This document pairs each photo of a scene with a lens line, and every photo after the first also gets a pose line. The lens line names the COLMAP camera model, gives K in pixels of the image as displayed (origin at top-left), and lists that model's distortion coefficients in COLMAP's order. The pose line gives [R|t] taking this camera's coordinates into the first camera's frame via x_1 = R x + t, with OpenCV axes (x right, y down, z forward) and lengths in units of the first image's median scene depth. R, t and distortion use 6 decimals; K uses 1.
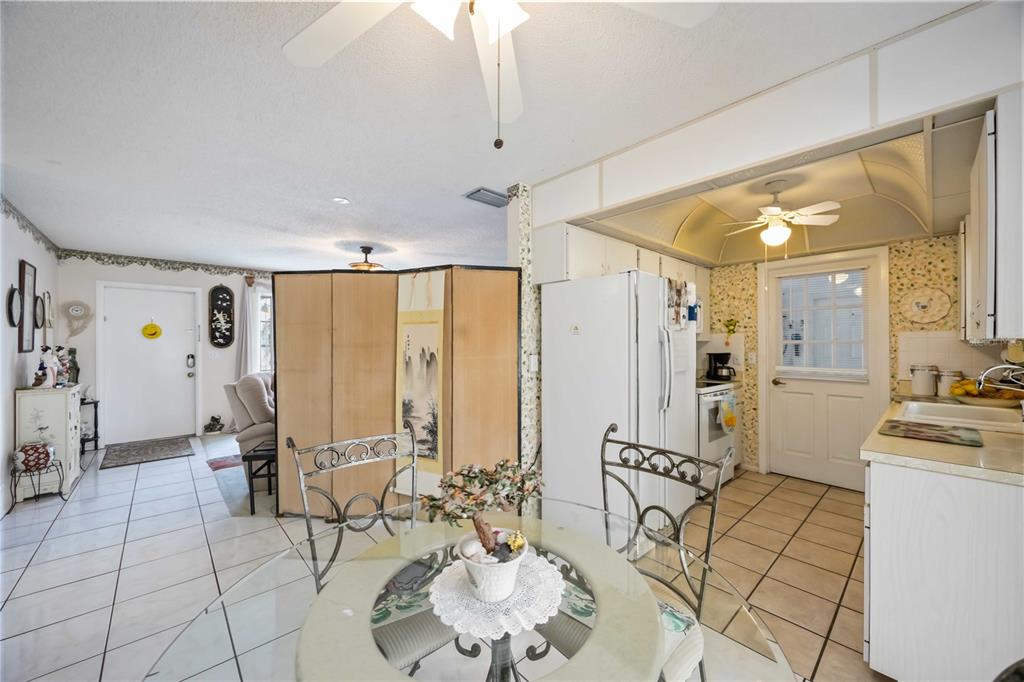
lens RADIAL K [[392.1, 0, 507.9], [0, 392.1, 341.5], [0, 0, 1]] dist [-0.005212, 0.000525]
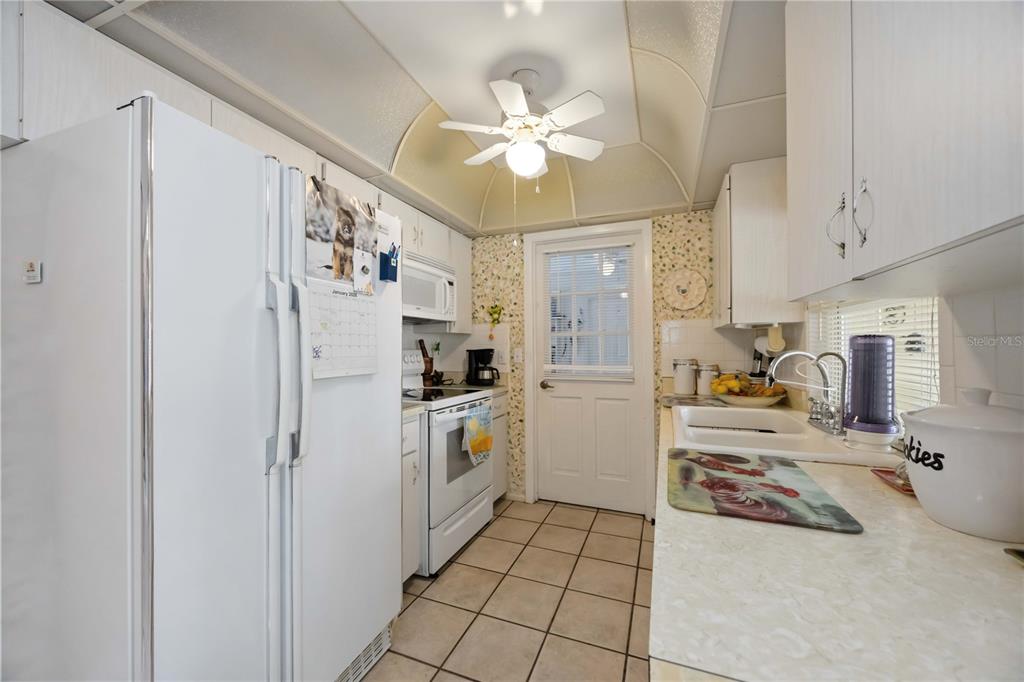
lens RADIAL K [[392.1, 0, 514.2], [0, 392.1, 344.9], [0, 0, 1]] dist [-0.005212, 0.000525]
pose [[0.893908, 0.001289, 0.448248, 0.328543], [0.001703, 0.999979, -0.006272, 0.032614], [-0.448246, 0.006370, 0.893887, 0.377022]]
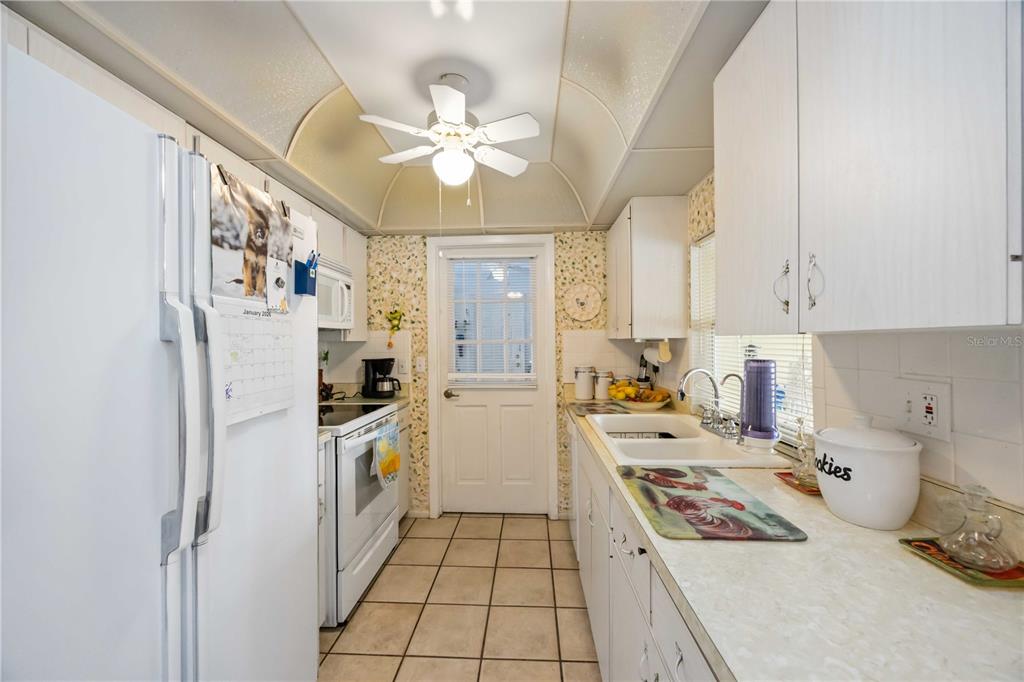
lens RADIAL K [[392.1, 0, 516.9], [0, 392.1, 340.7], [0, 0, 1]] dist [-0.005212, 0.000525]
pose [[0.698607, -0.000738, 0.715505, 0.271985], [0.004979, 0.999980, -0.003830, 0.002152], [-0.715488, 0.006238, 0.698597, 0.434533]]
